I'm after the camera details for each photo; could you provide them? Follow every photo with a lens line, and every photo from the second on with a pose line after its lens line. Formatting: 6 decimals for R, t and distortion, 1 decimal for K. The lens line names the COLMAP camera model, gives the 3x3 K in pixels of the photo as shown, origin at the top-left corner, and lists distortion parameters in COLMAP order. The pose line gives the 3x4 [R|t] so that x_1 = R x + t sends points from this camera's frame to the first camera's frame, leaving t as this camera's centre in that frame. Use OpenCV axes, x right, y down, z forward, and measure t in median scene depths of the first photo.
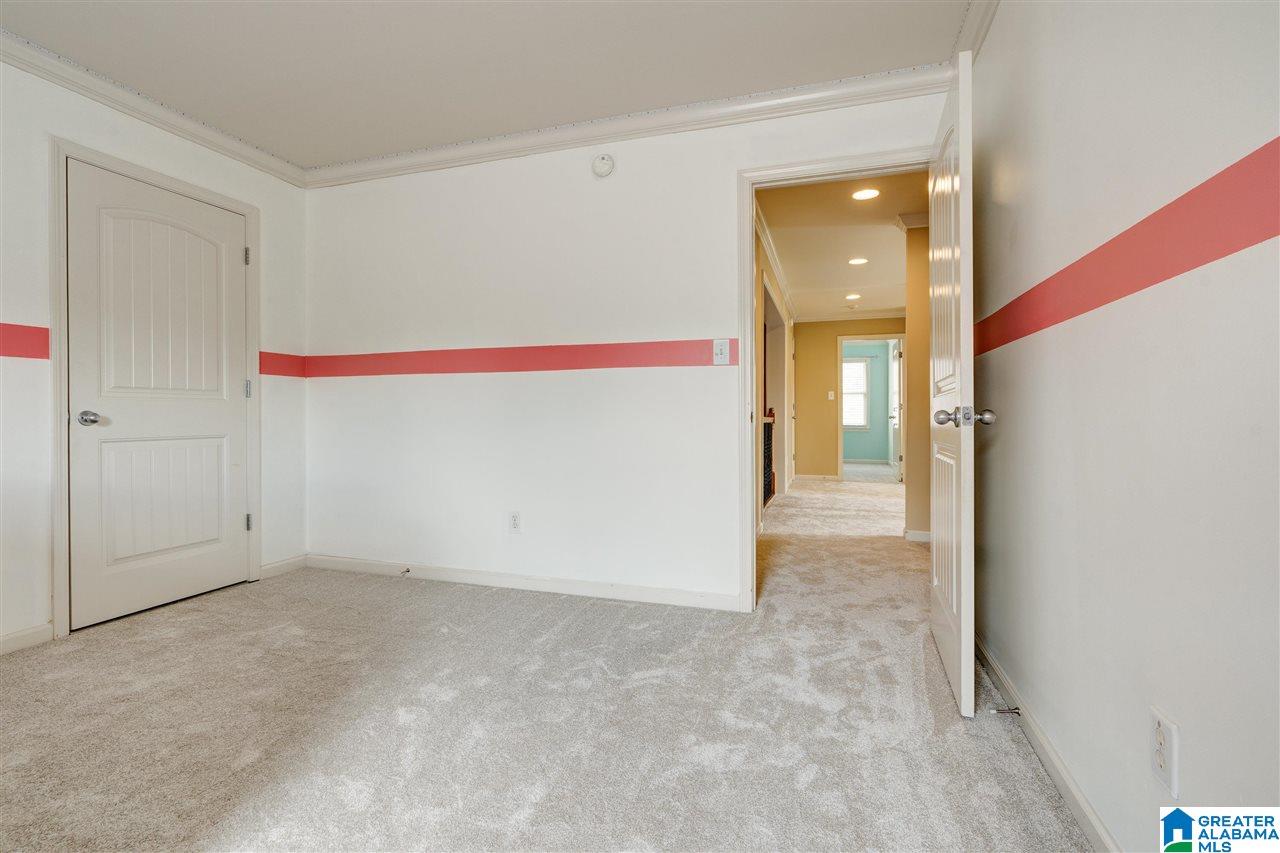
lens RADIAL K [[588.1, 0, 645.7], [0, 588.1, 417.5], [0, 0, 1]] dist [0.000818, -0.000544]
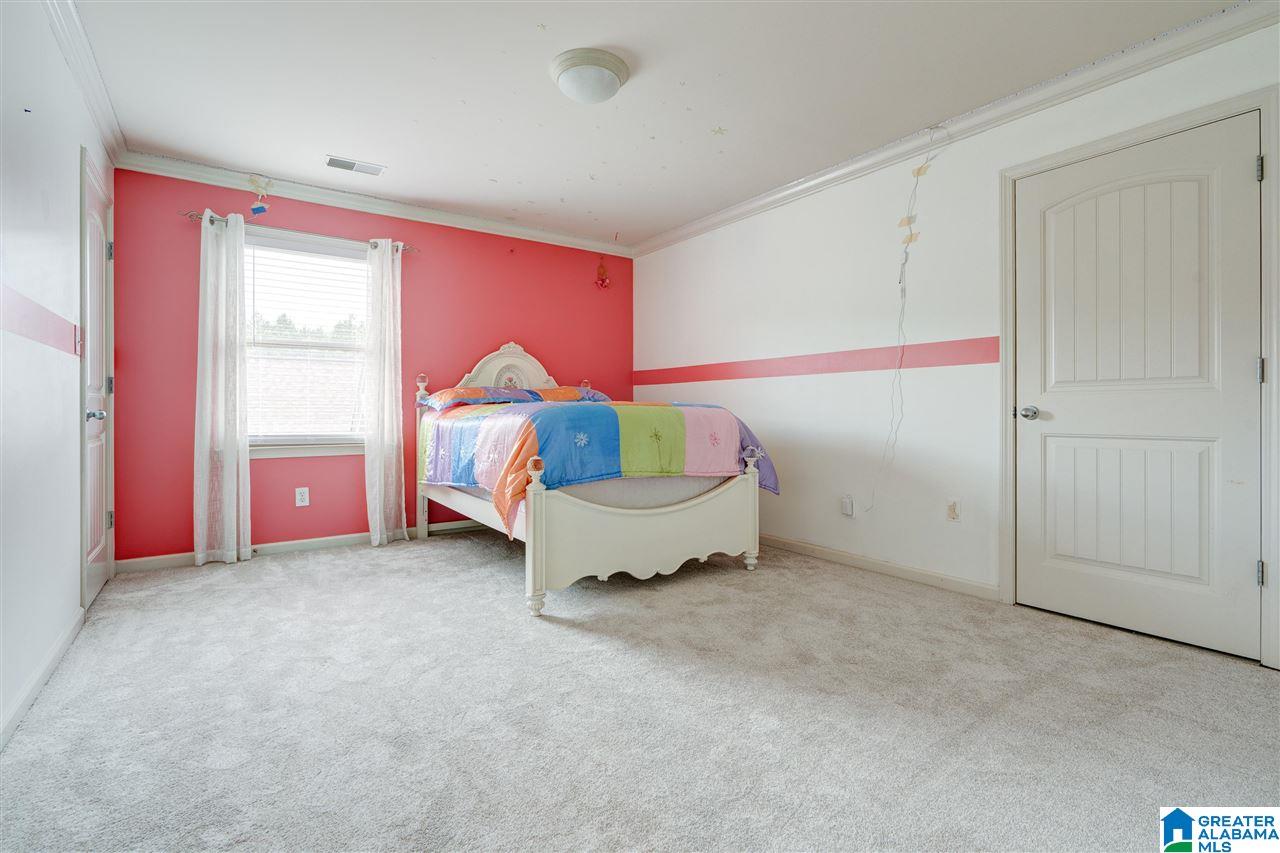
lens RADIAL K [[588.1, 0, 638.6], [0, 588.1, 421.9], [0, 0, 1]] dist [0.000818, -0.000544]
pose [[-0.608207, 0.013682, -0.793661, 0.343777], [-0.002990, 0.999805, 0.019527, -0.001731], [0.793773, 0.014249, -0.608047, 1.100379]]
